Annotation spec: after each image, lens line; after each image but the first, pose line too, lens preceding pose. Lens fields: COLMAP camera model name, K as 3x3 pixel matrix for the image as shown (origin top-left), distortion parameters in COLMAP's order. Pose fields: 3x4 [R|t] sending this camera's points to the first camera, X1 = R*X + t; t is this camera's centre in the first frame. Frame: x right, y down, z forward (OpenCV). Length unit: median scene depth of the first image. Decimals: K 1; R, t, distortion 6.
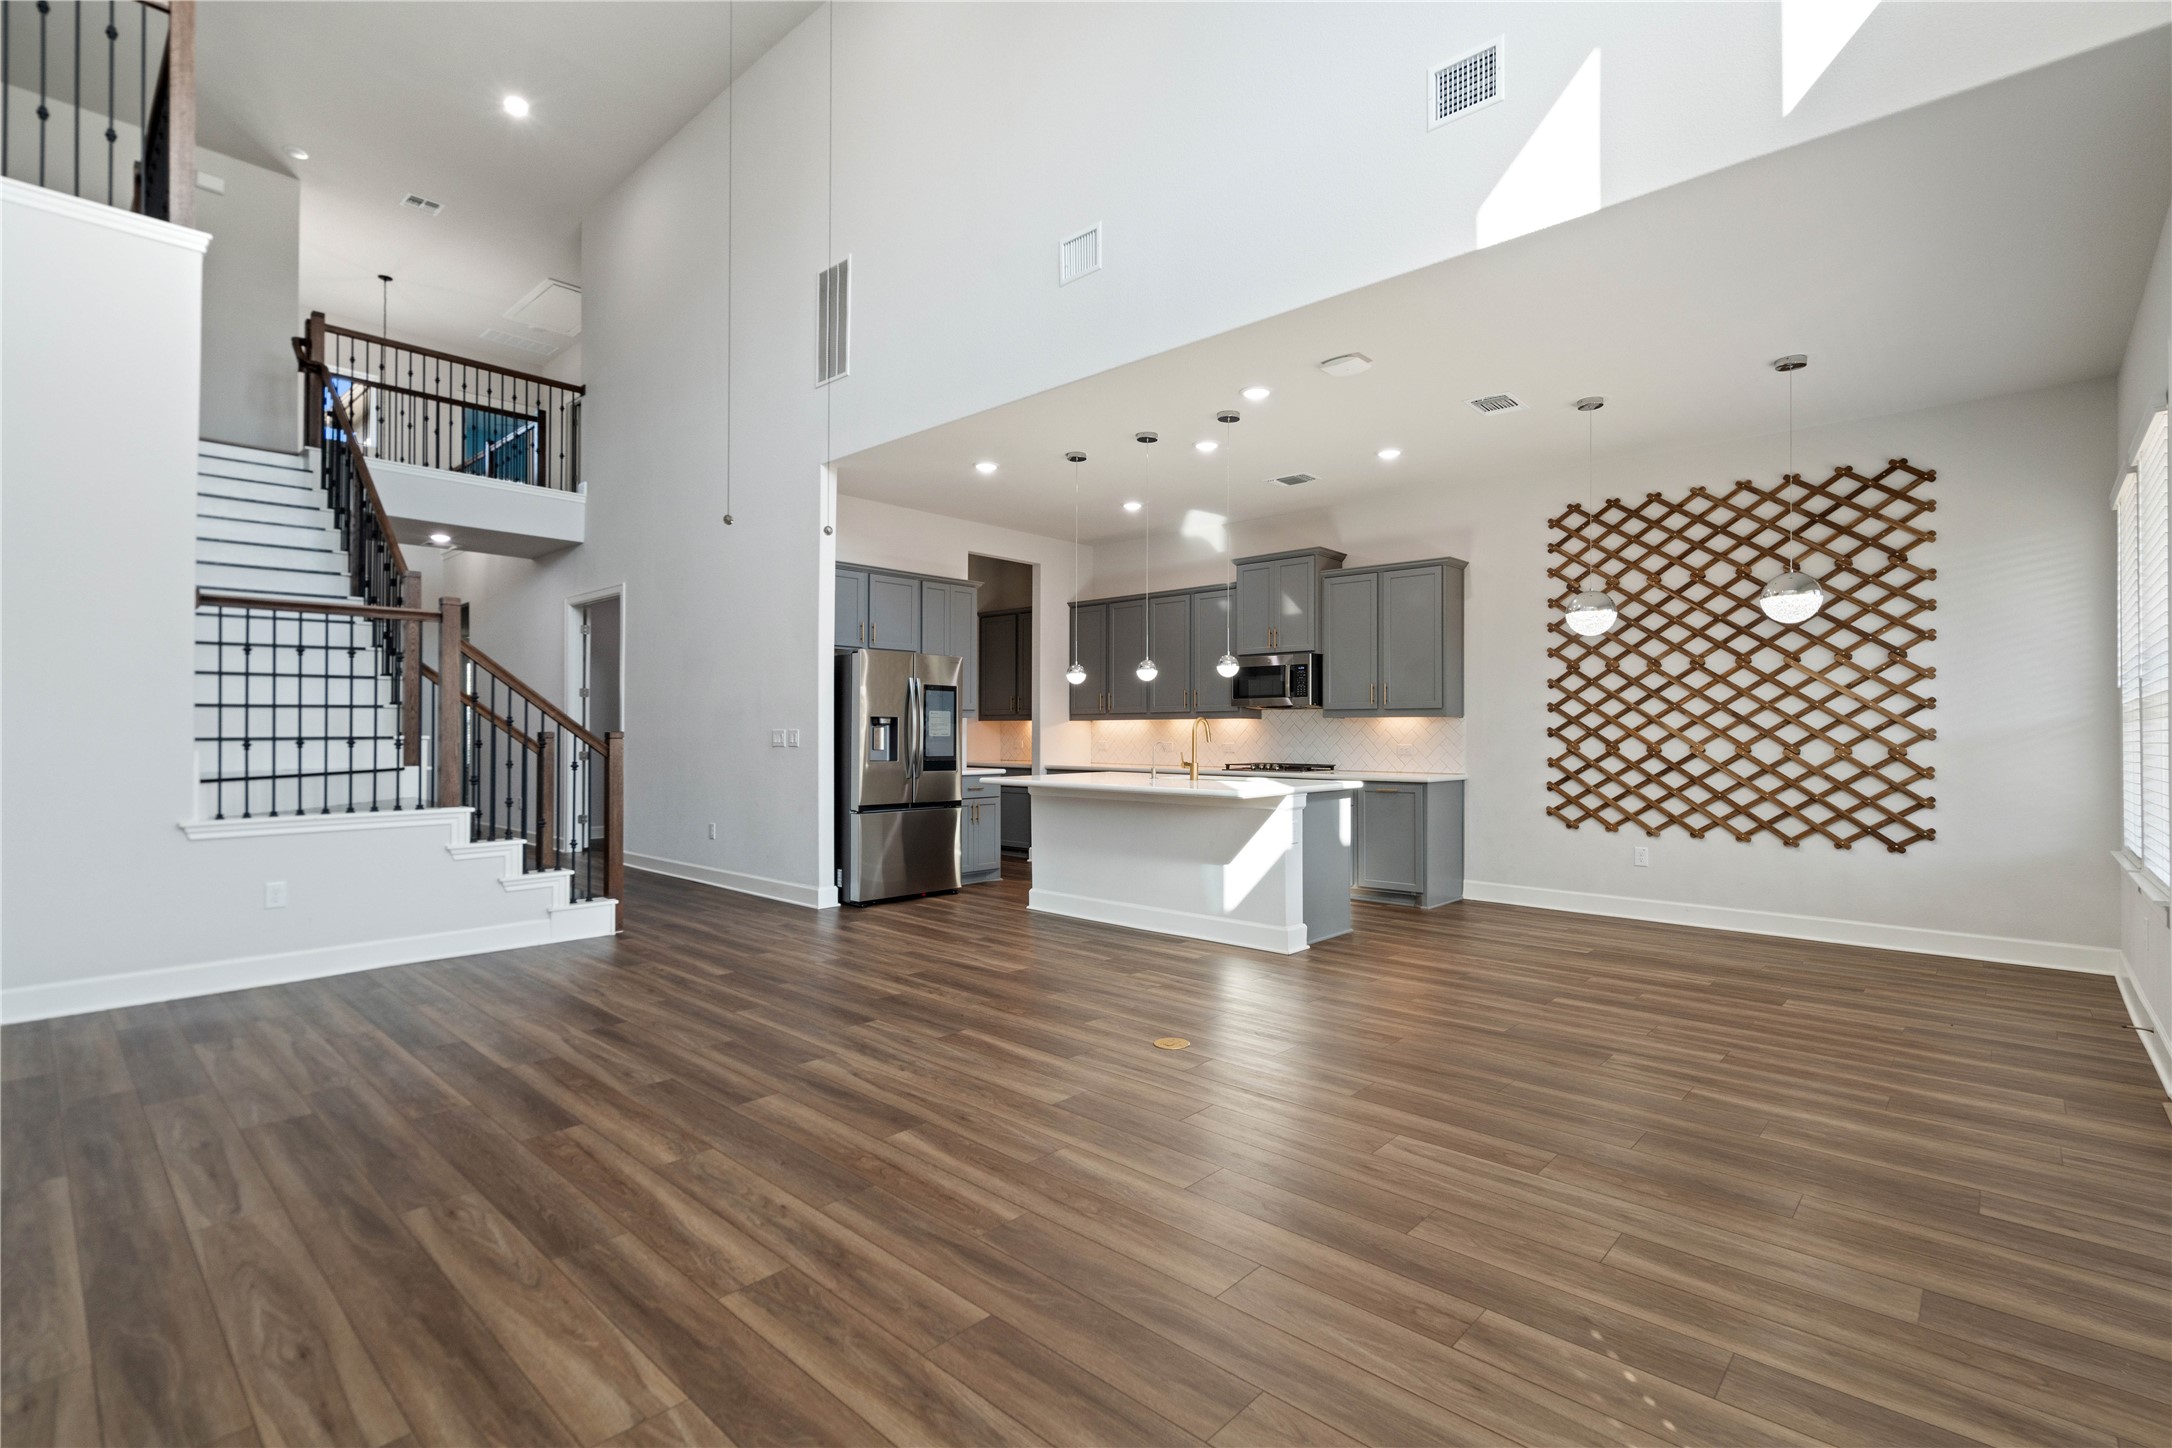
lens RADIAL K [[990.9, 0, 1107.4], [0, 990.9, 711.5], [0, 0, 1]] dist [0.001723, -0.000028]
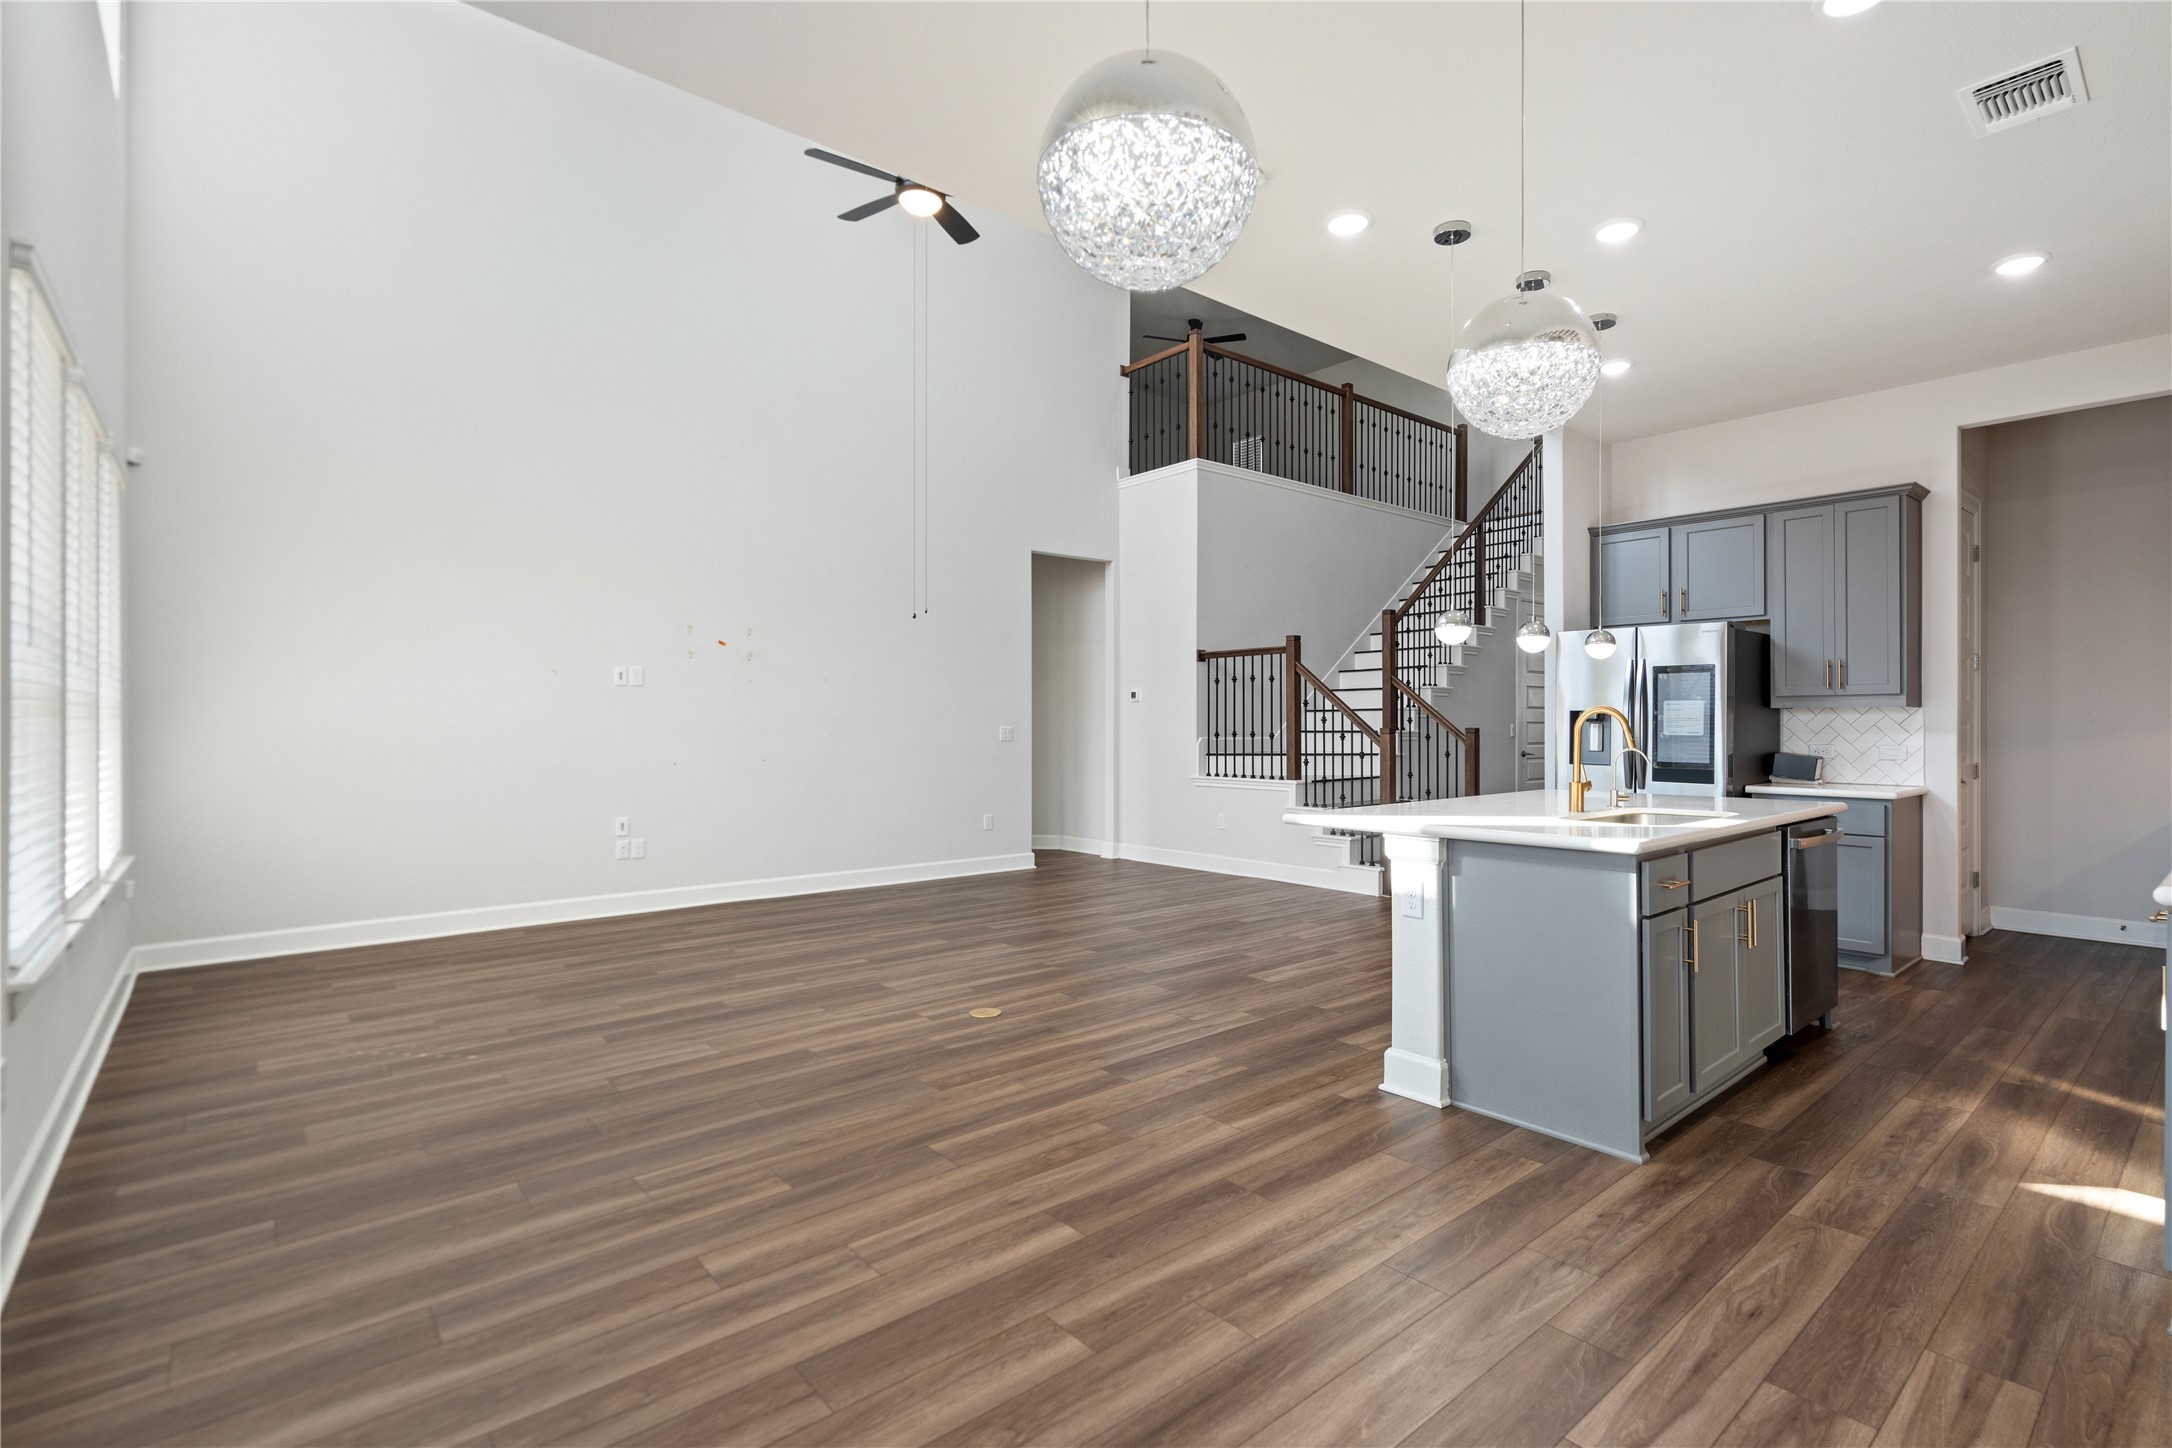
lens RADIAL K [[1015.0, 0, 1125.9], [0, 1015.0, 720.9], [0, 0, 1]] dist [0.001810, 0.000682]
pose [[-0.112139, -0.004286, -0.993683, 0.804261], [0.020630, 0.999765, -0.006641, 0.013785], [0.993478, -0.021245, -0.112024, 0.882617]]
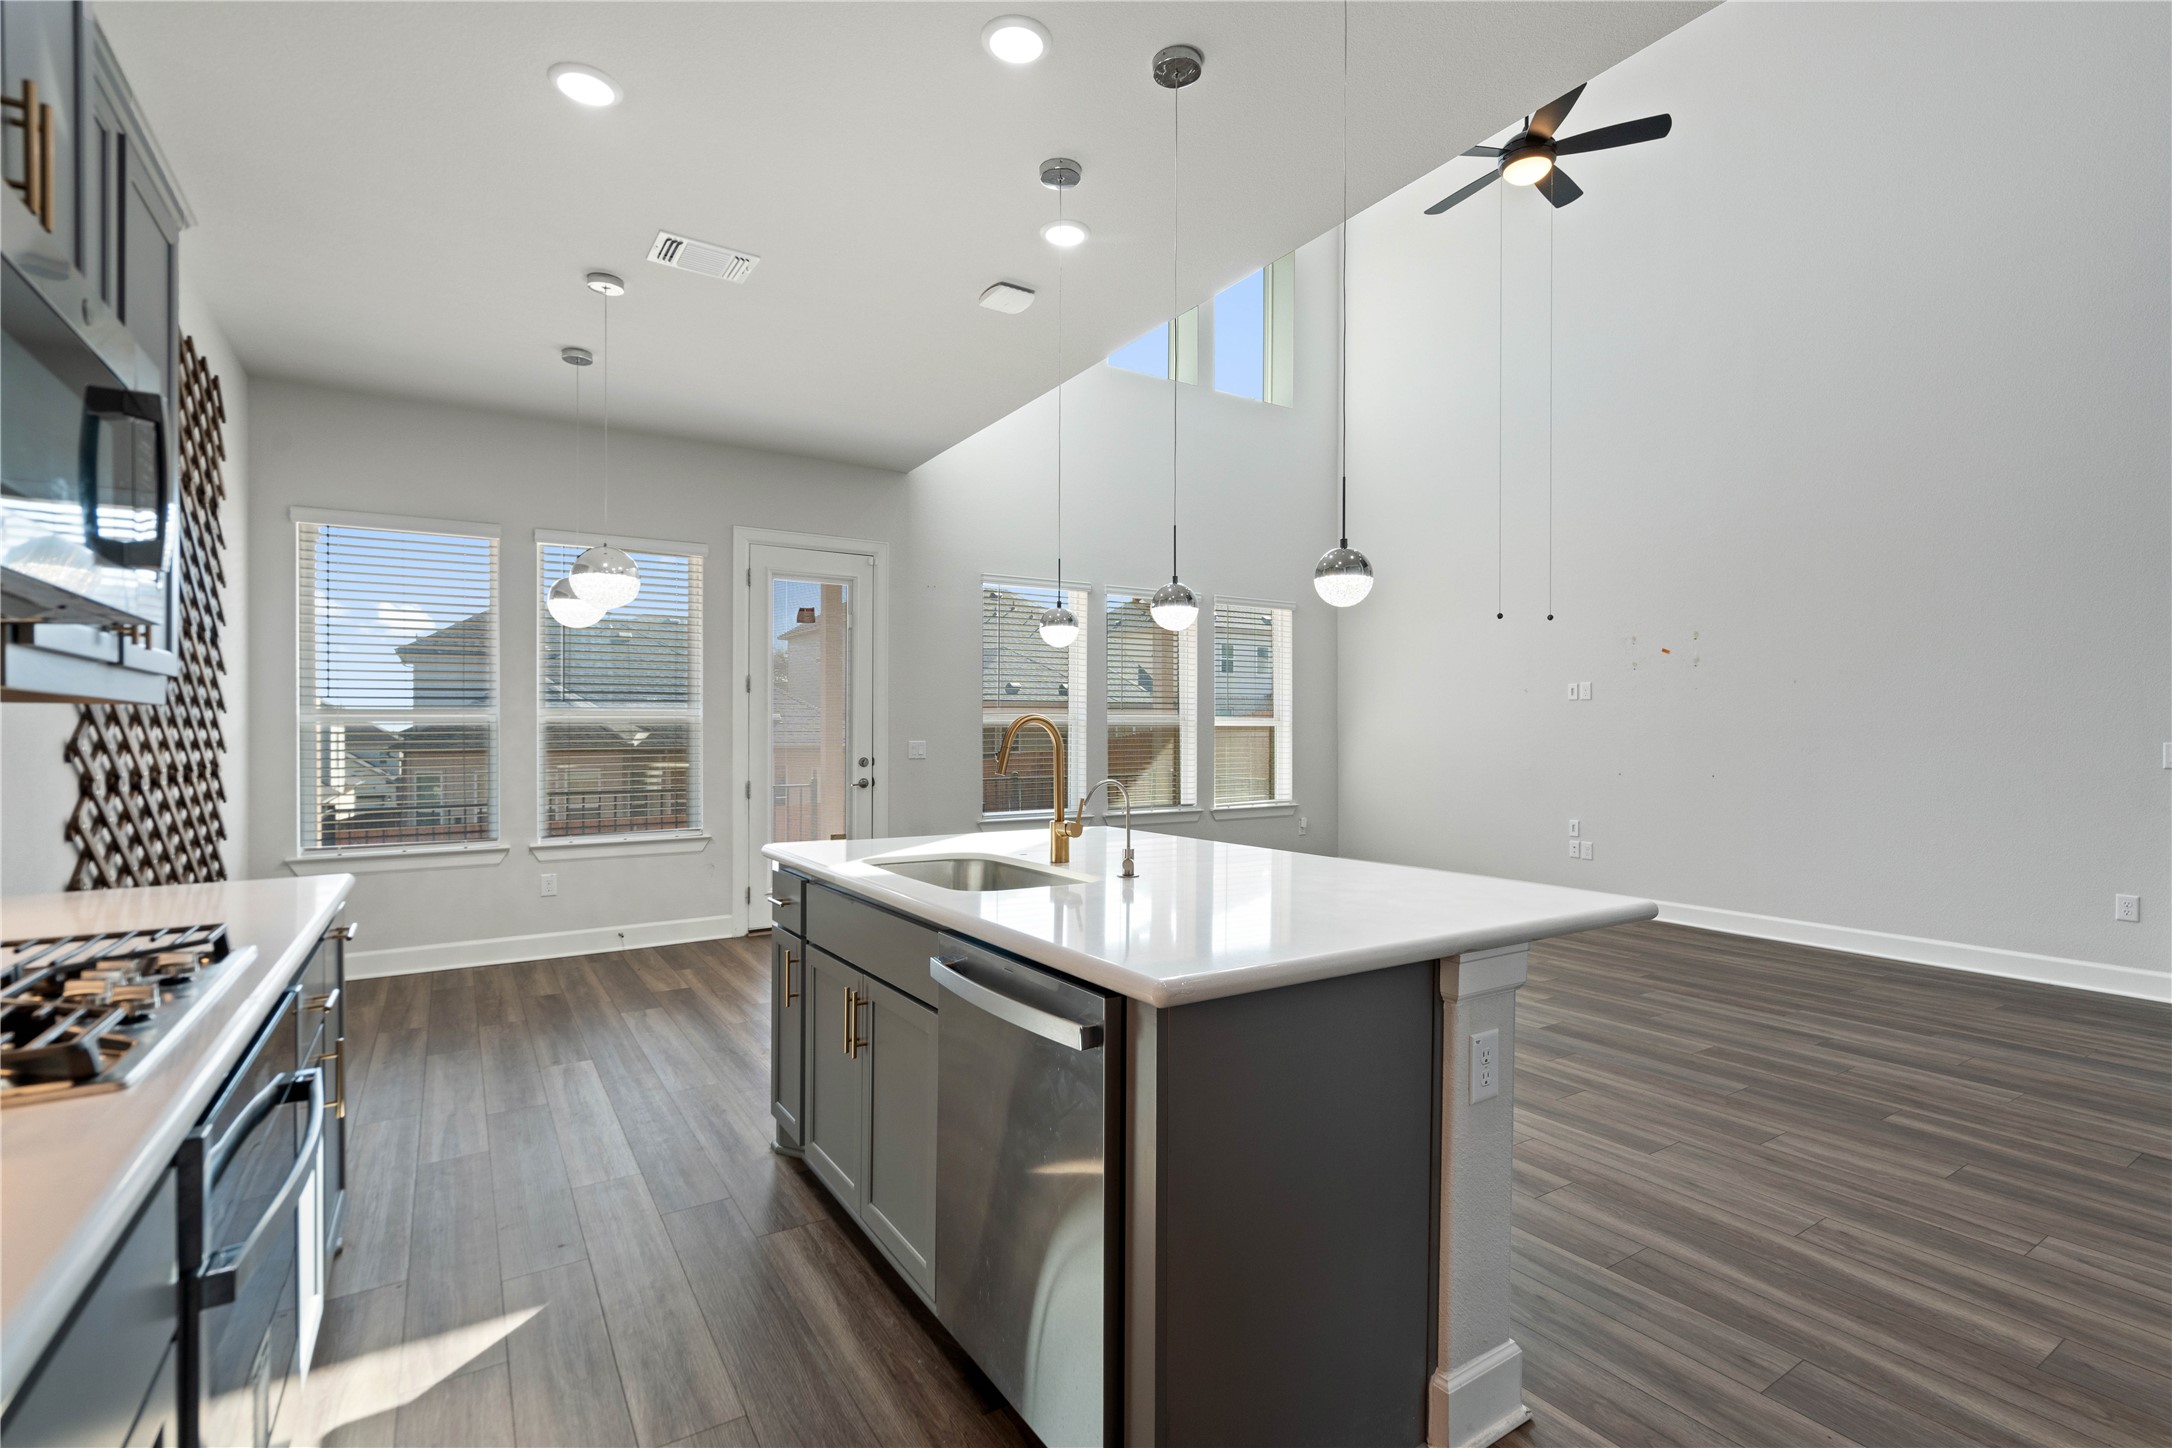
lens RADIAL K [[1000.3, 0, 1106.7], [0, 1000.3, 738.4], [0, 0, 1]] dist [0.000596, -0.004294]
pose [[-0.967804, -0.003950, 0.251673, -0.044045], [-0.007535, 0.999883, -0.013282, 0.023445], [-0.251591, -0.014750, -0.967721, 1.561392]]
